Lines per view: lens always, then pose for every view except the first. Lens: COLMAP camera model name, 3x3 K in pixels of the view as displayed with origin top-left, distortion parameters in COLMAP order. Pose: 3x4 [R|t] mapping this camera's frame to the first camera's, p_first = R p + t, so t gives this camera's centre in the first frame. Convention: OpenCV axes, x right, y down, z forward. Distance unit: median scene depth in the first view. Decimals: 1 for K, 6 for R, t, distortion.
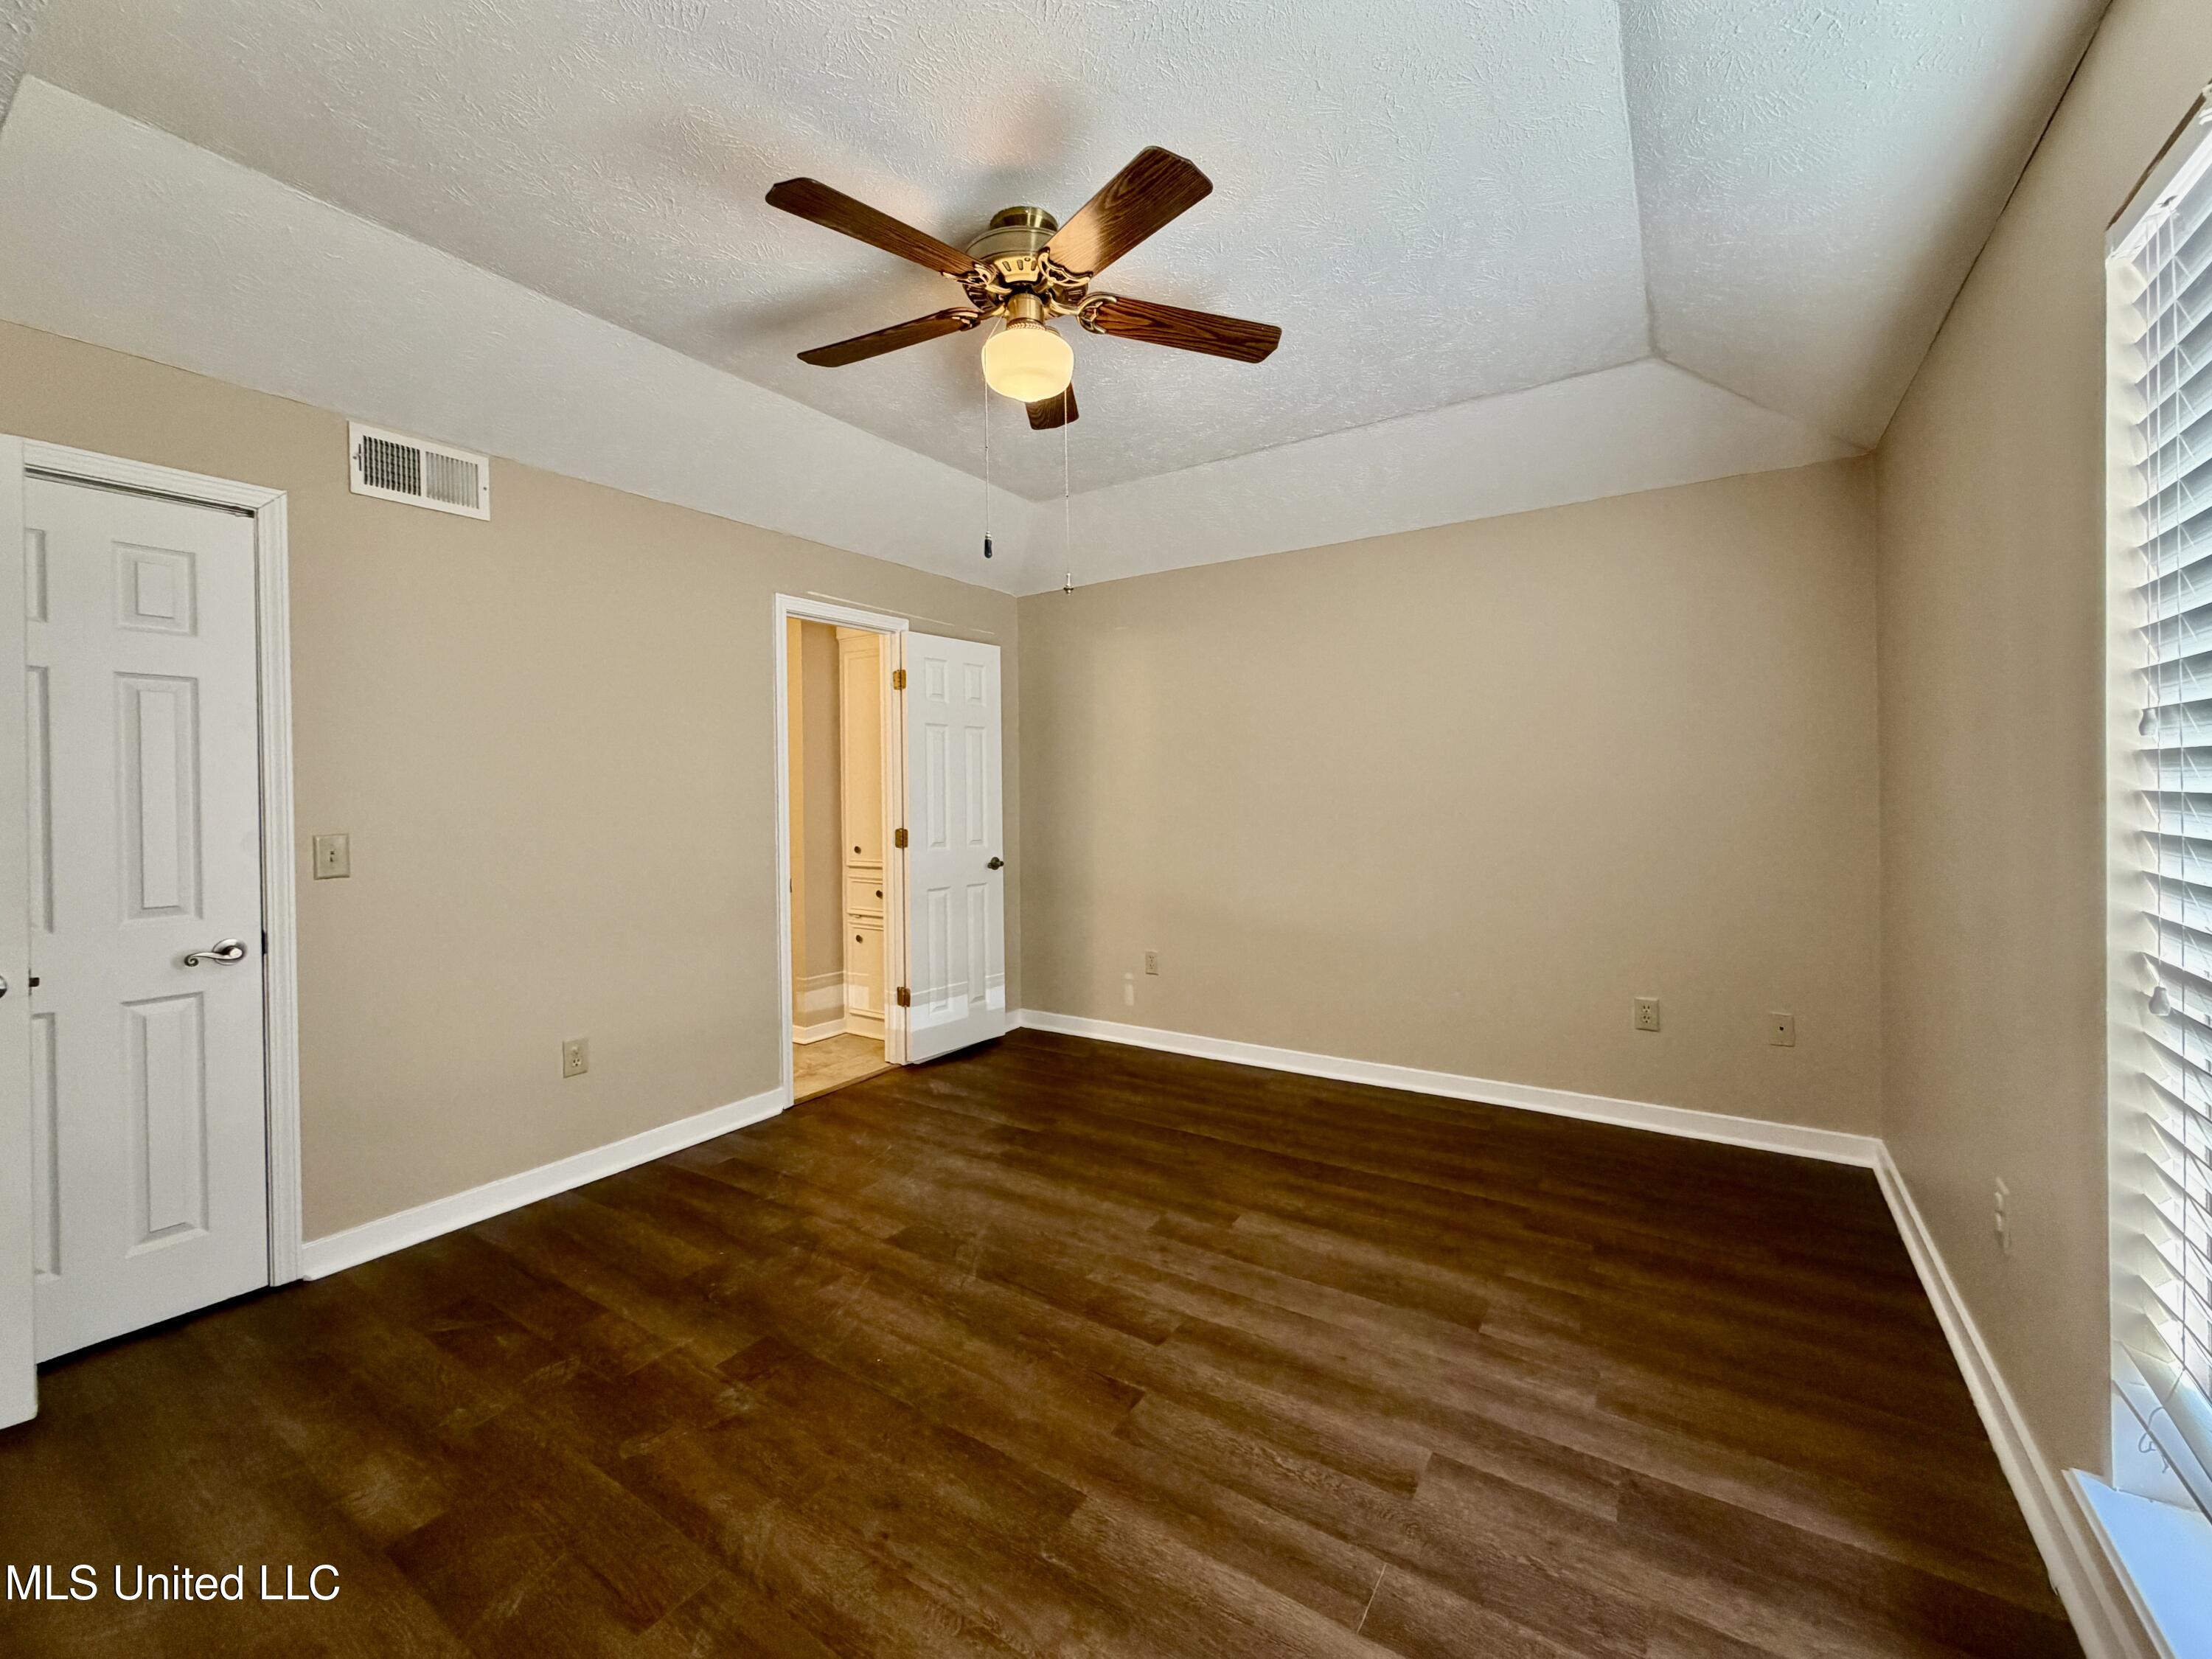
lens RADIAL K [[914.1, 0, 1102.1], [0, 914.1, 796.0], [0, 0, 1]] dist [0.000241, 0.000478]
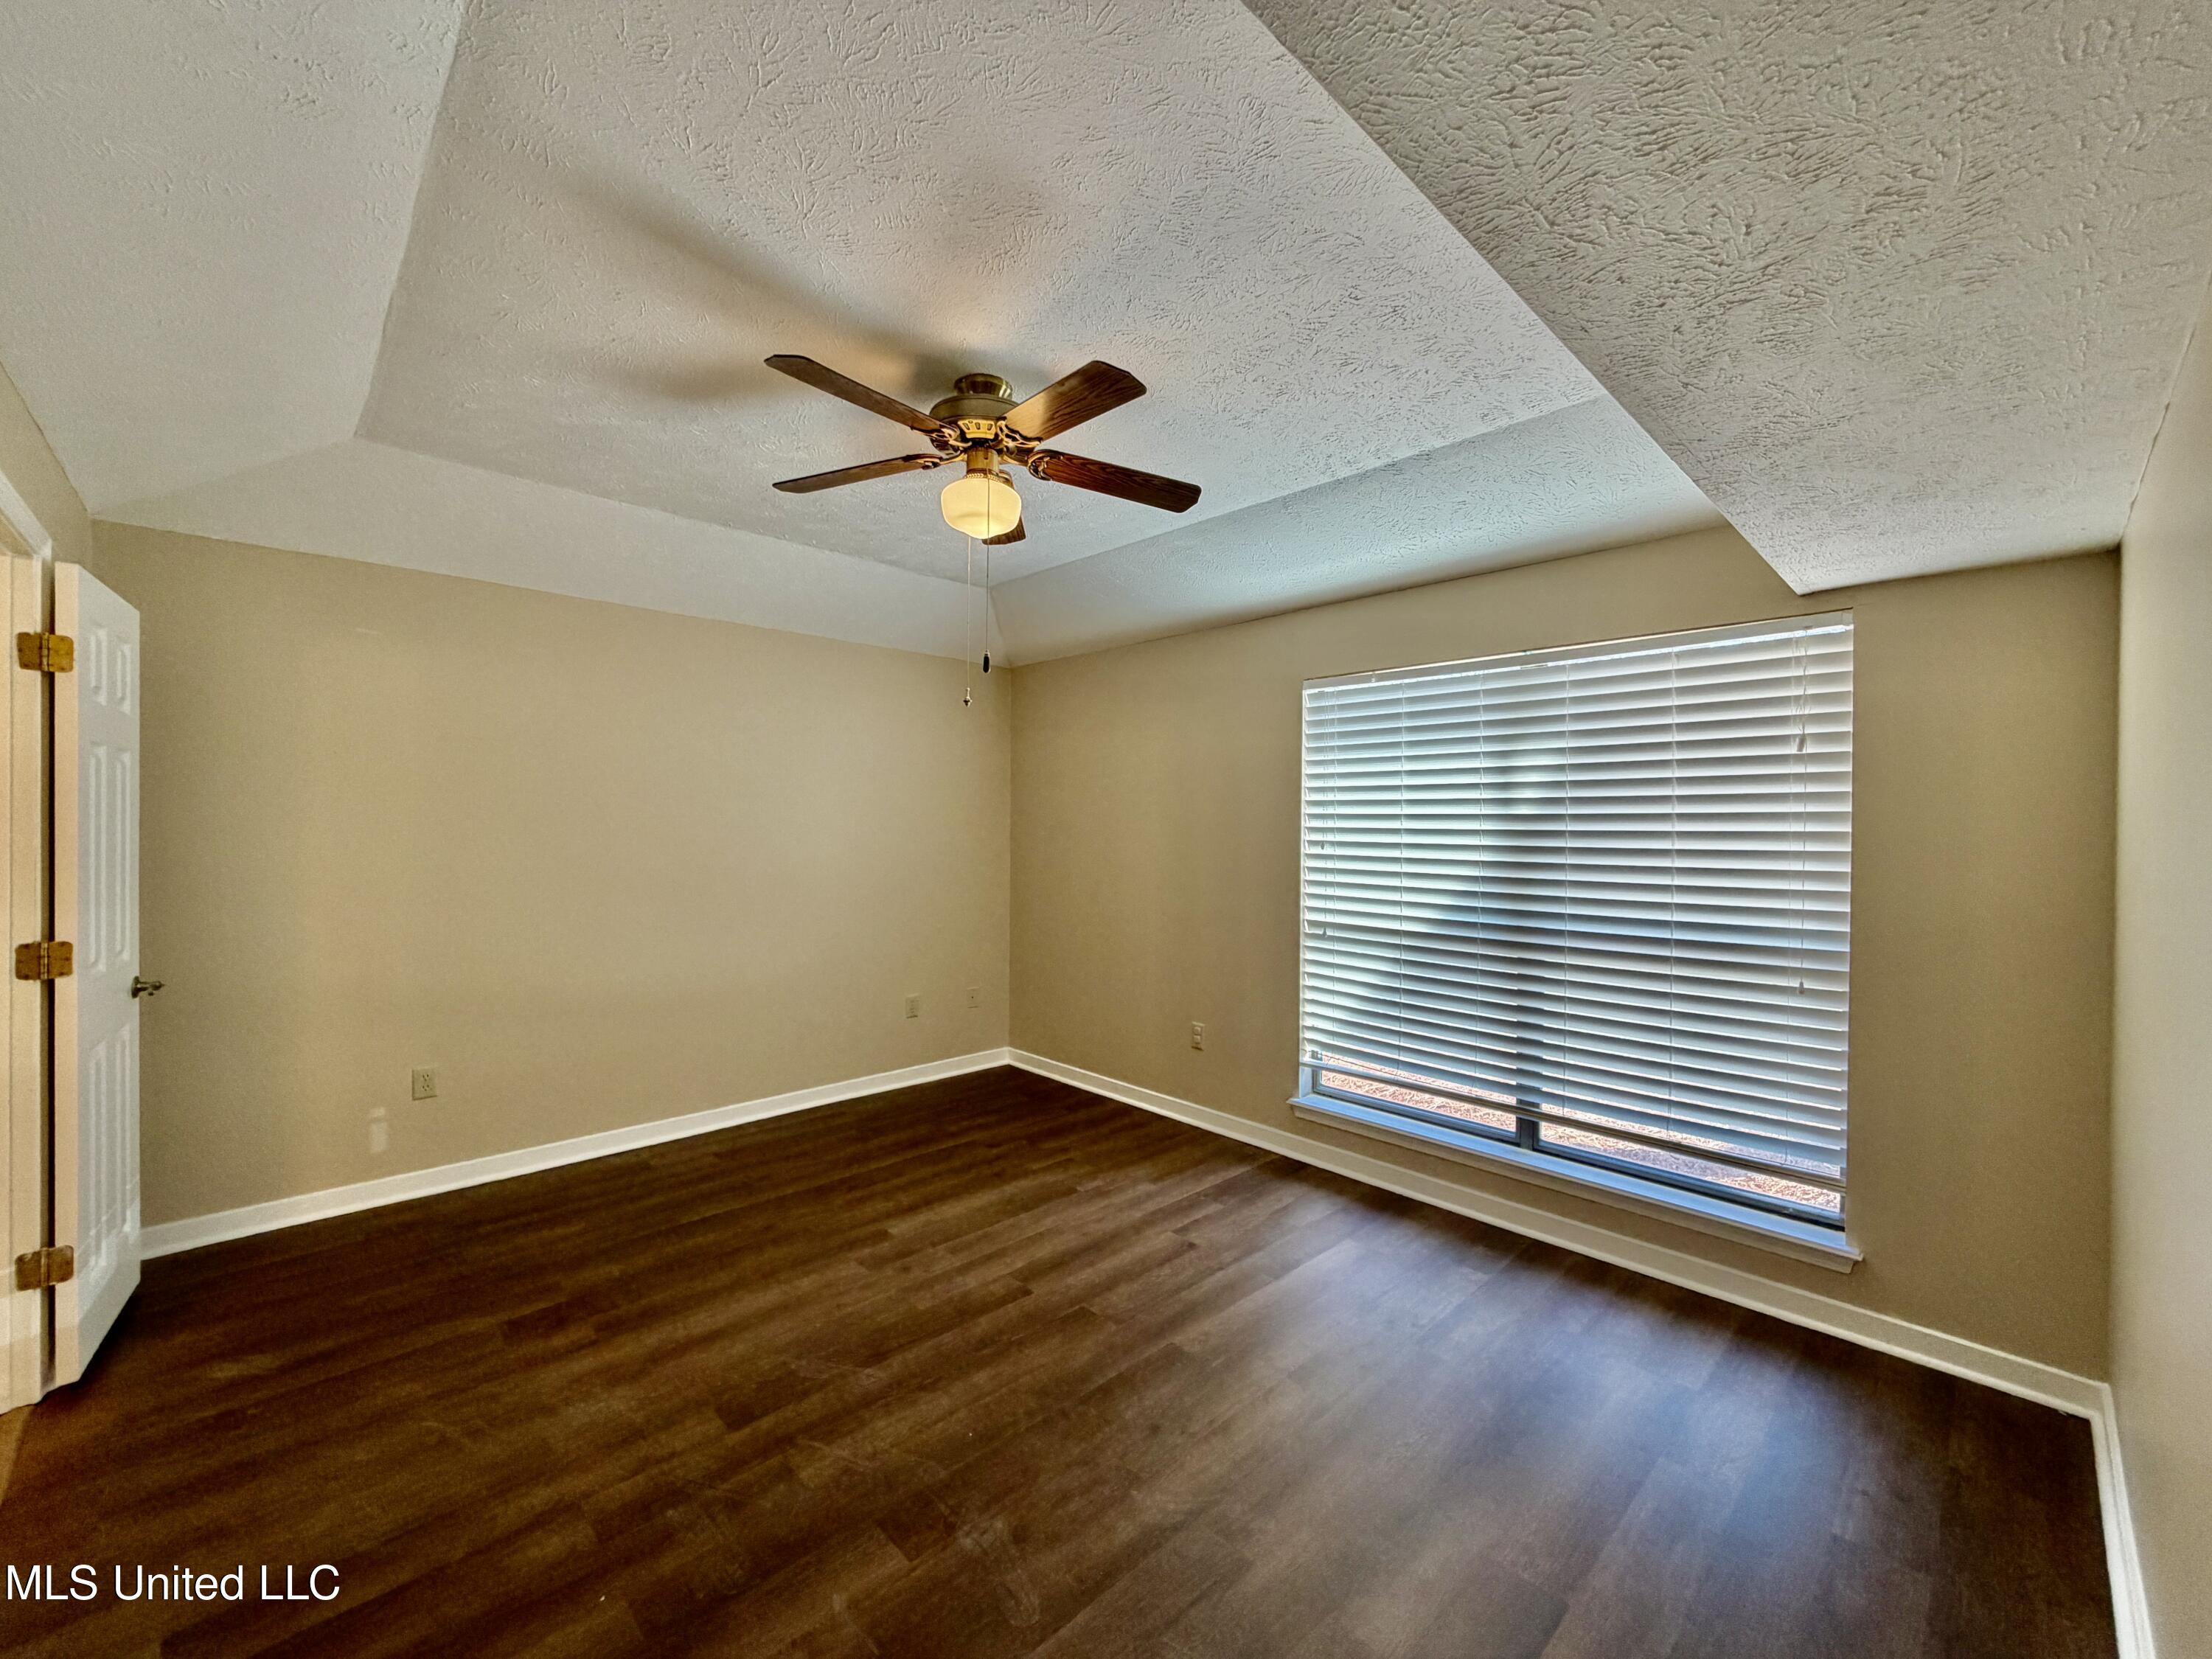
lens RADIAL K [[881.3, 0, 1101.9], [0, 881.3, 832.5], [0, 0, 1]] dist [-0.001047, 0.000488]
pose [[0.218281, 0.008456, 0.975849, -0.982392], [-0.009426, 0.999934, -0.006556, -0.049007], [-0.975840, -0.007767, 0.218347, 0.529751]]
